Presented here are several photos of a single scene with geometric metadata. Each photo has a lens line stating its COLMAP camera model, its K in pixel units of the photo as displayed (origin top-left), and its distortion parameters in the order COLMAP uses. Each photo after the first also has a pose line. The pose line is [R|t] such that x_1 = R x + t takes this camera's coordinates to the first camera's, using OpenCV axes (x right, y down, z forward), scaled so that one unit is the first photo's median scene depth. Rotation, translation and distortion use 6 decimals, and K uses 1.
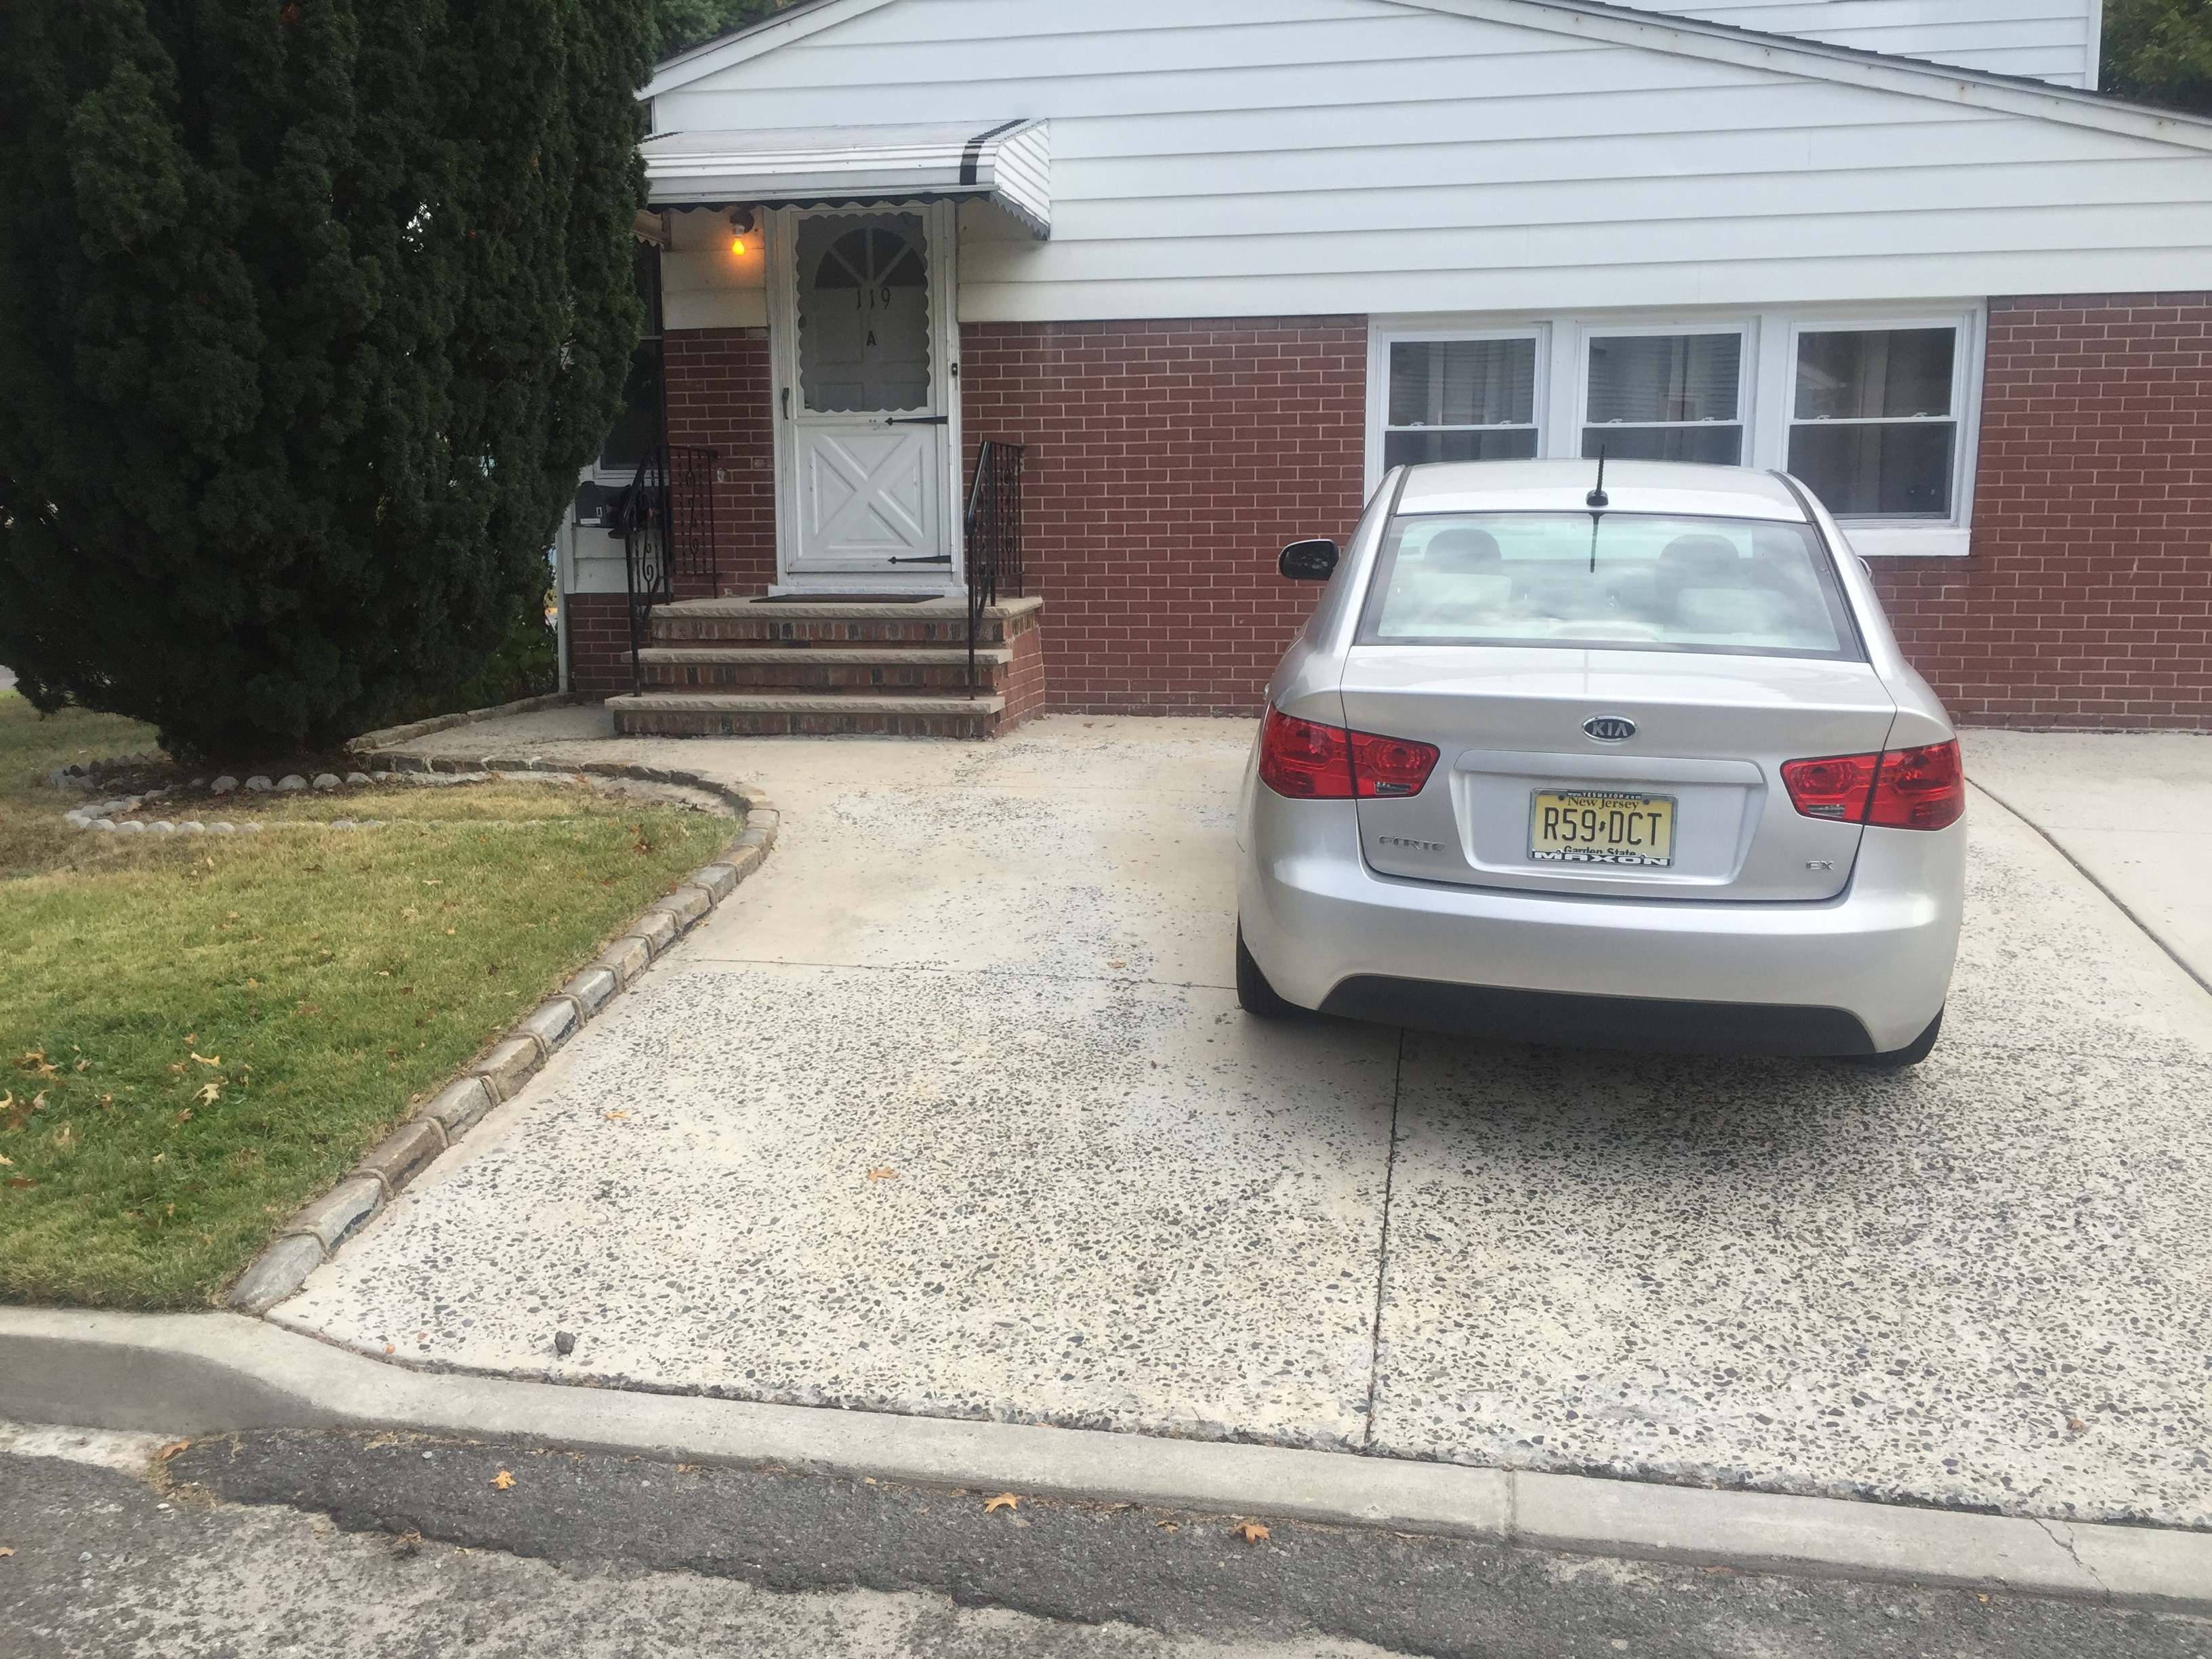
lens RADIAL K [[1912.4, 0, 1087.1], [0, 1912.4, 830.0], [0, 0, 1]] dist [0.072885, -0.102884]
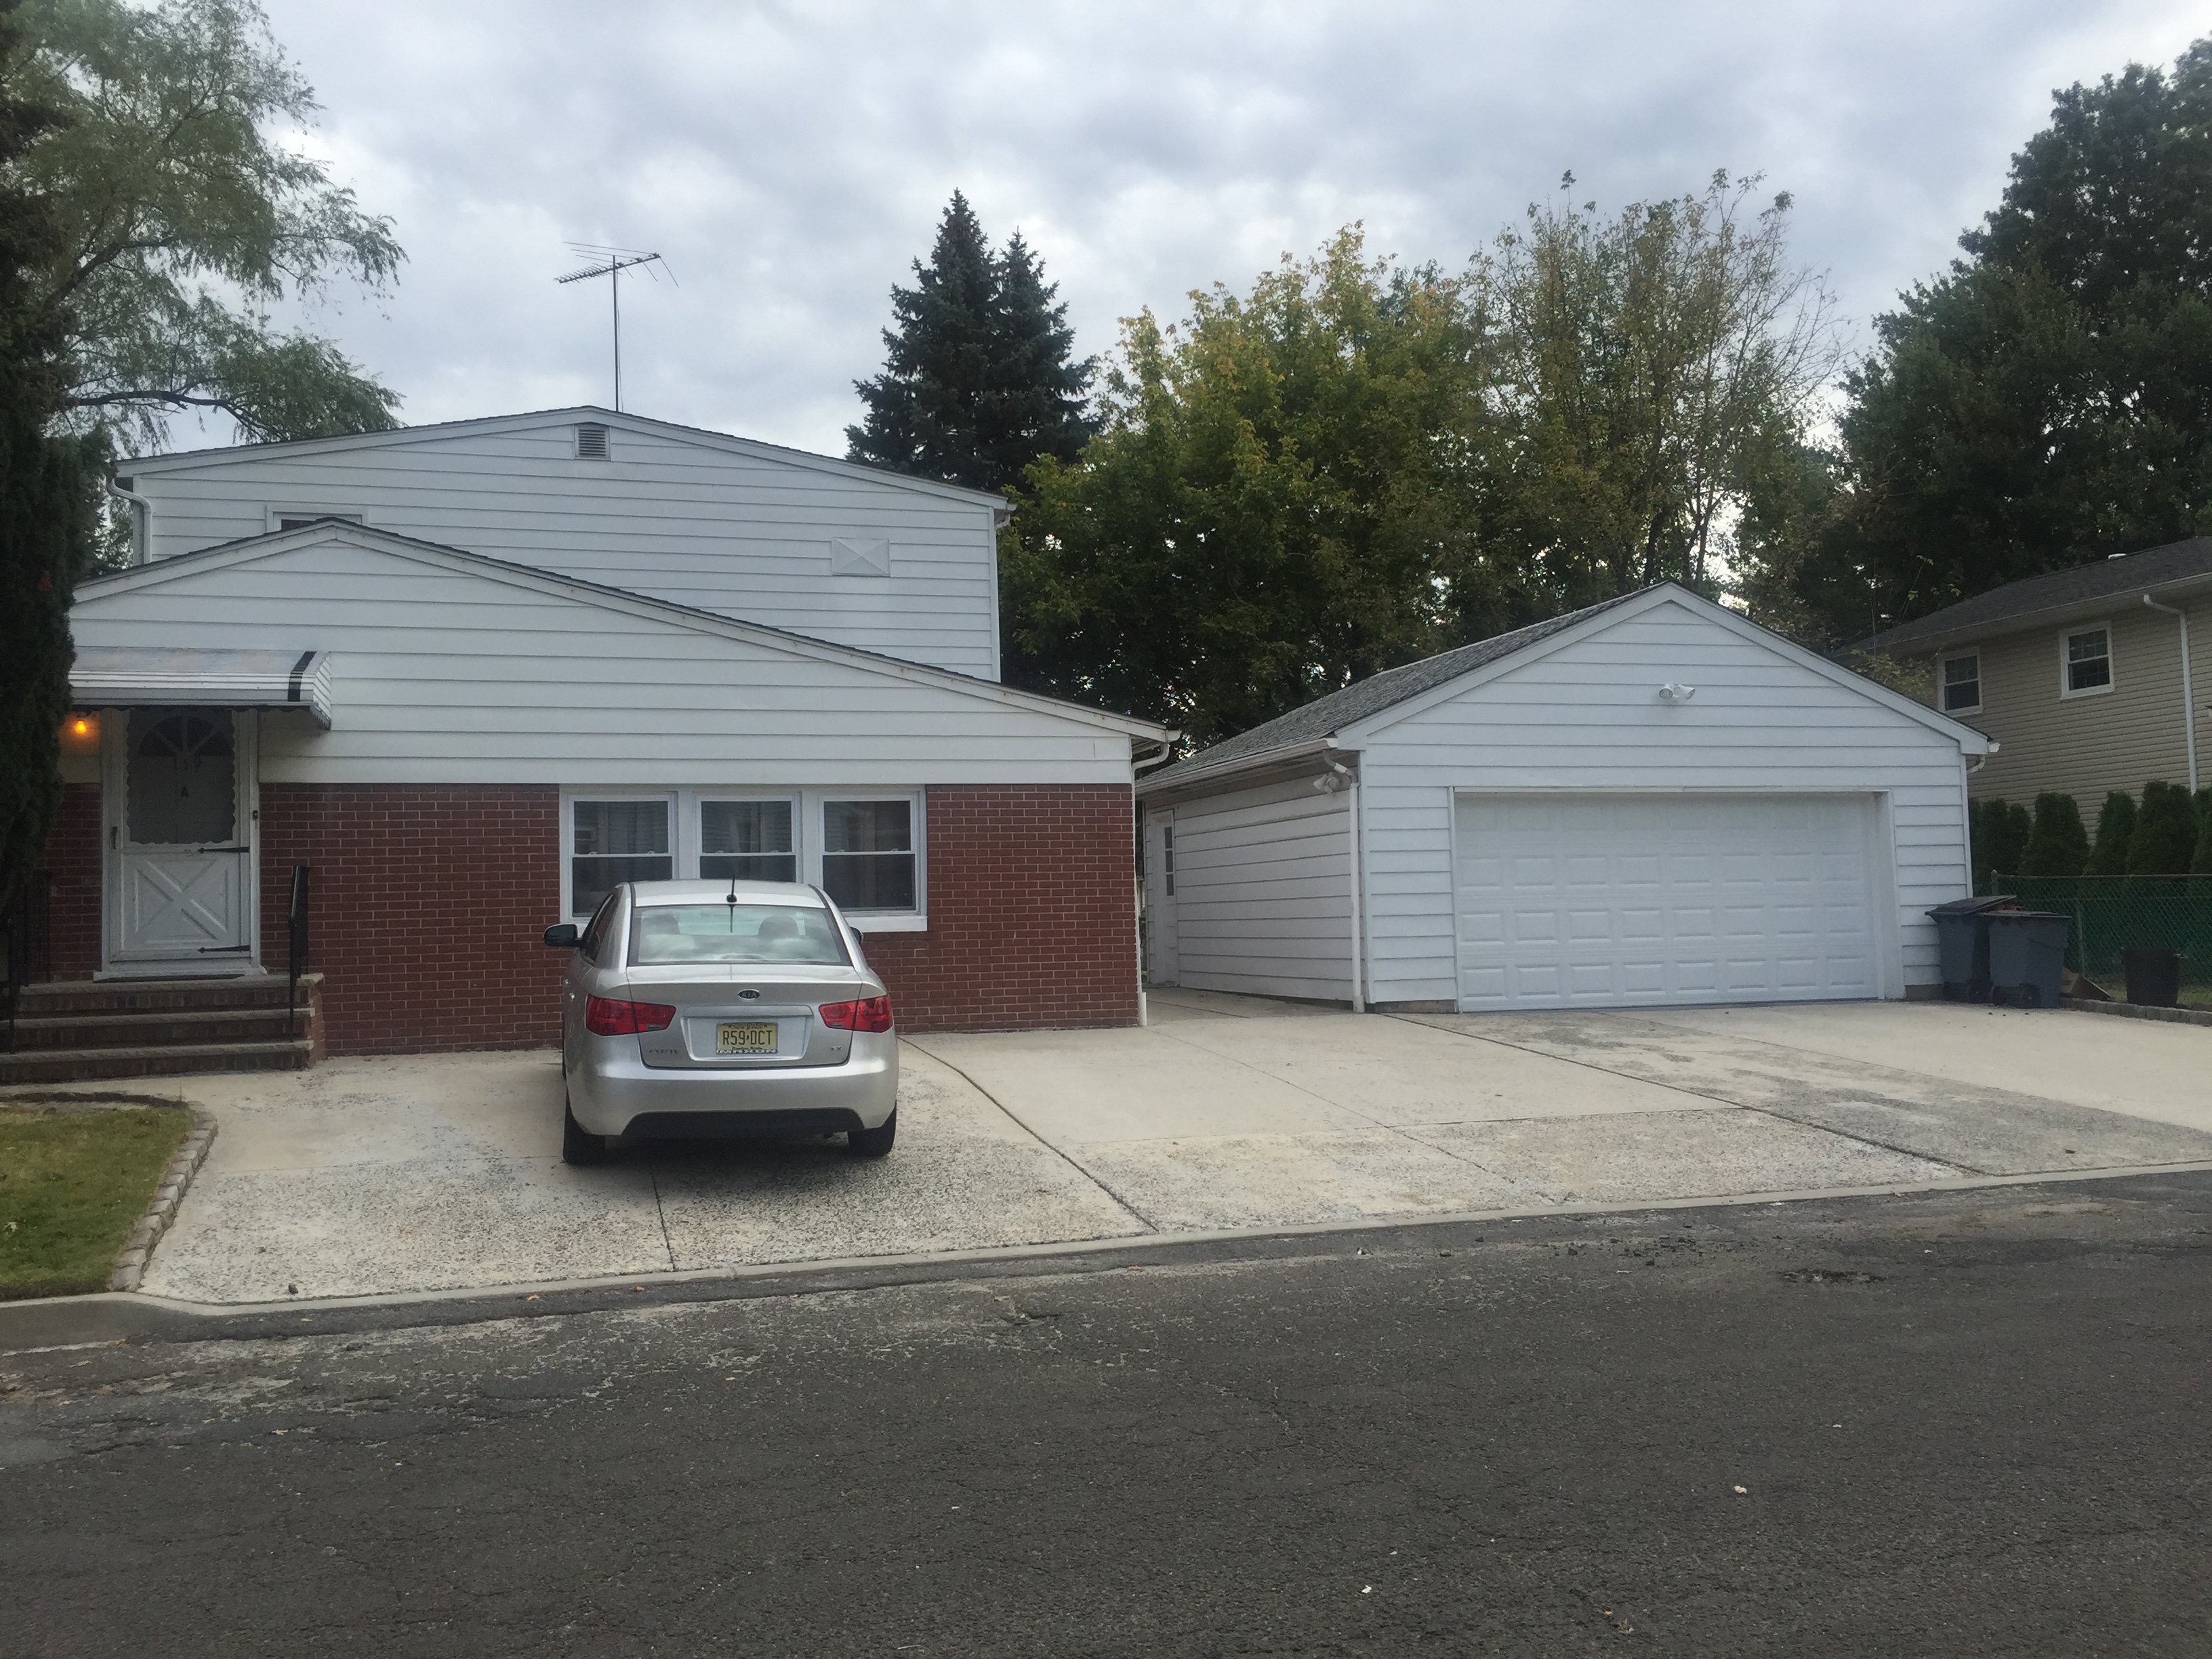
lens RADIAL K [[1912.4, 0, 1087.1], [0, 1912.4, 830.0], [0, 0, 1]] dist [0.072885, -0.102884]
pose [[0.891002, 0.005376, 0.453967, -0.181788], [0.088937, 0.978489, -0.186145, 0.095863], [-0.445202, 0.206230, 0.871358, -0.542415]]
